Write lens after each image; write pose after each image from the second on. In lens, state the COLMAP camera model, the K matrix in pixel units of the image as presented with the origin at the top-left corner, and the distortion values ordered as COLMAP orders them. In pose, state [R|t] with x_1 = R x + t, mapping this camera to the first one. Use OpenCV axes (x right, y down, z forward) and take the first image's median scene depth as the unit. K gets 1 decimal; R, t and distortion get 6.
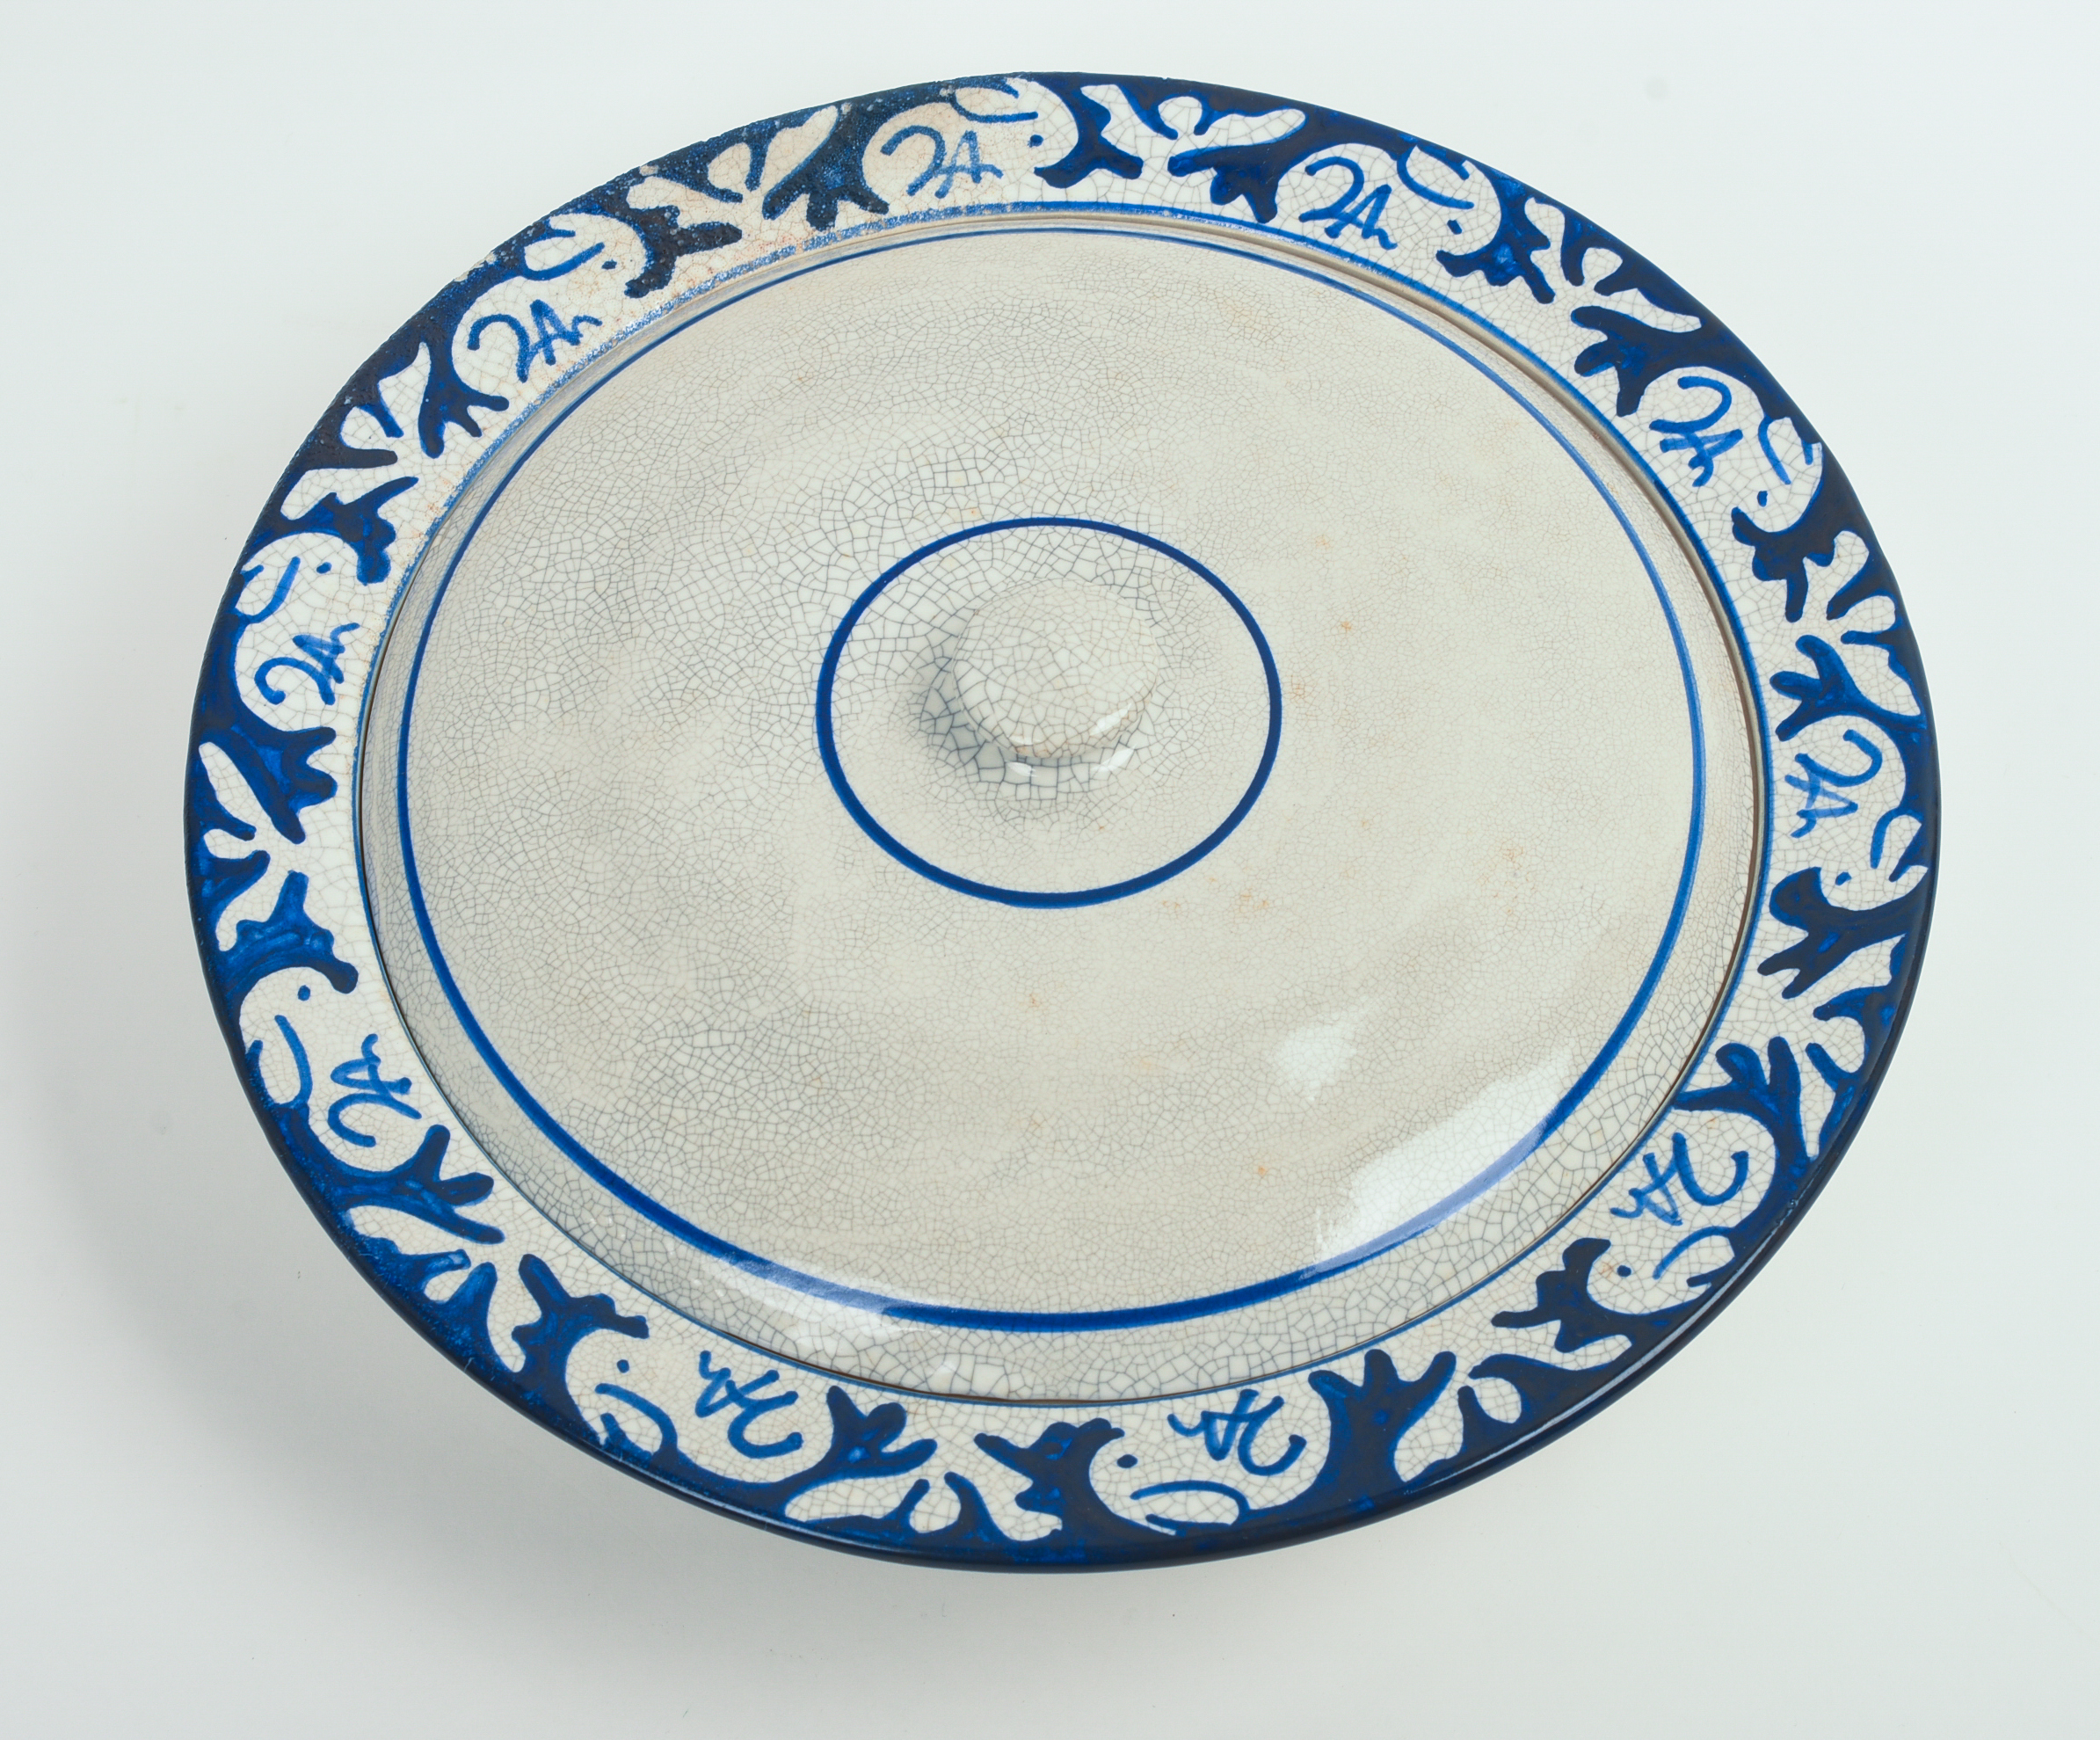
lens RADIAL K [[5849.0, 0, 1050.0], [0, 5849.0, 870.0], [0, 0, 1]] dist [-0.016666, 0.078540]
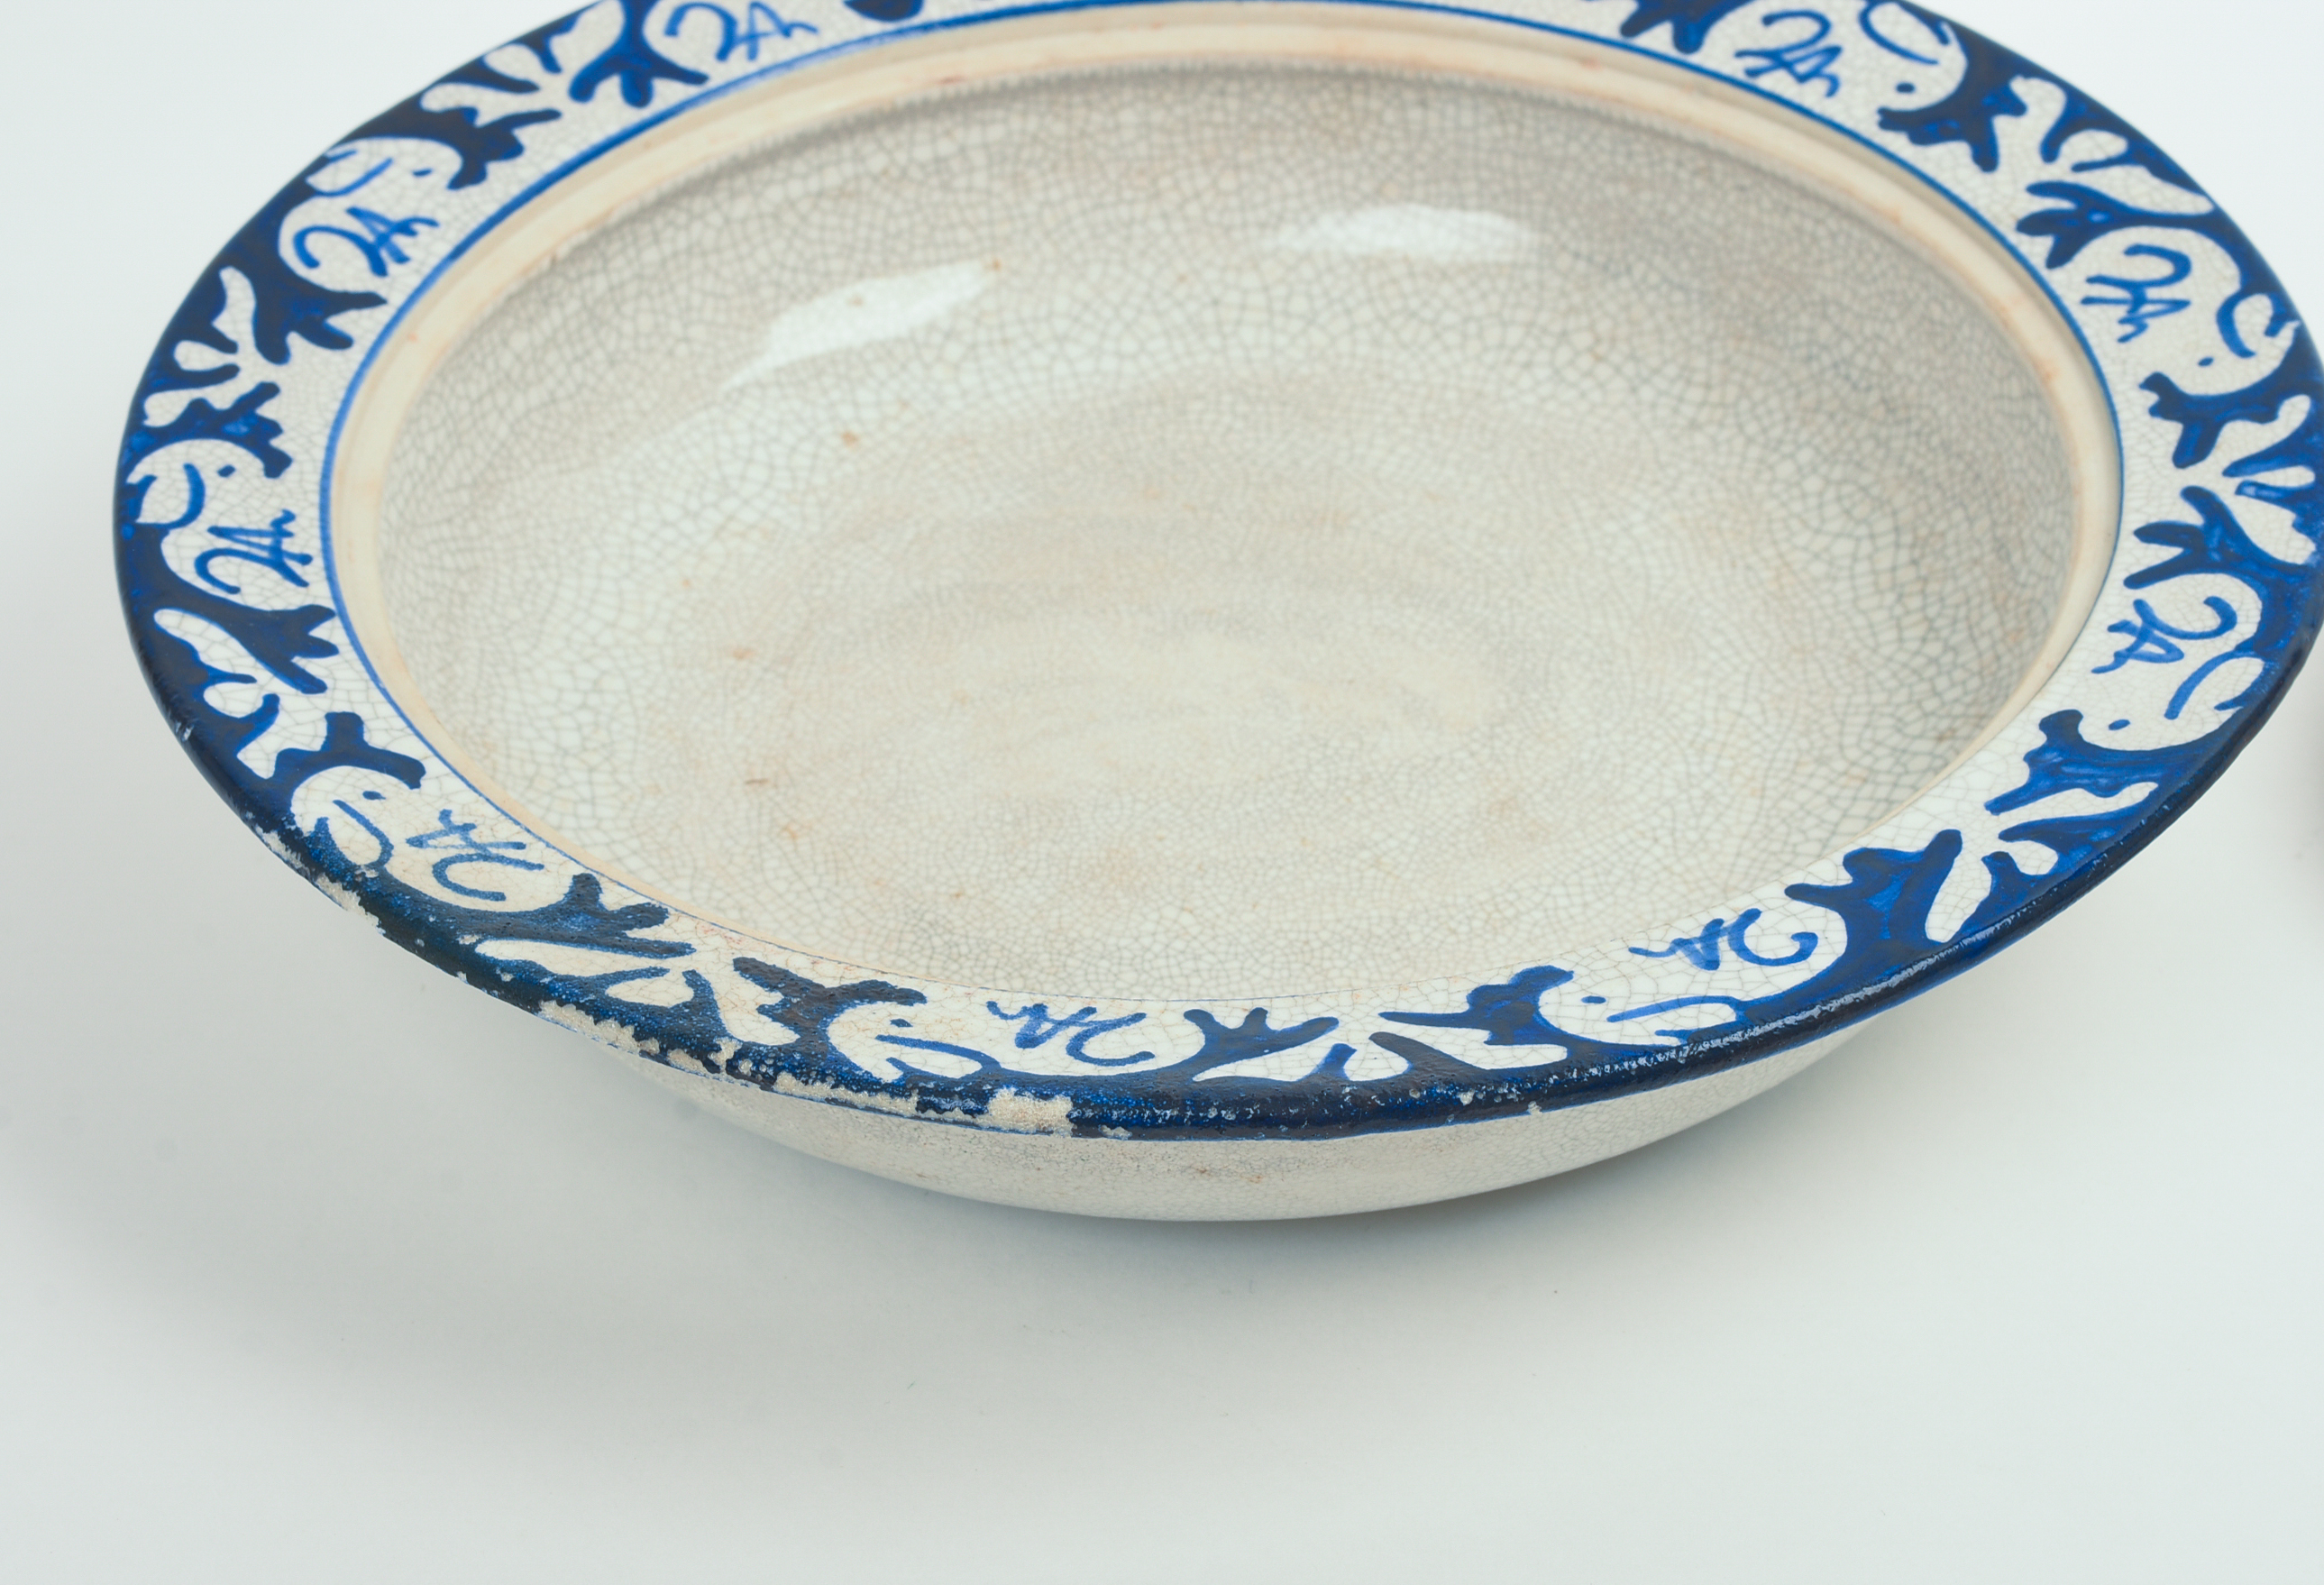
lens RADIAL K [[5821.1, 0, 1162.0], [0, 5821.1, 792.5], [0, 0, 1]] dist [-0.034942, -0.033381]
pose [[-0.583016, -0.472032, 0.661270, -0.545410], [0.706958, 0.106353, 0.699214, -0.577555], [-0.400379, 0.875143, 0.271701, 0.843480]]
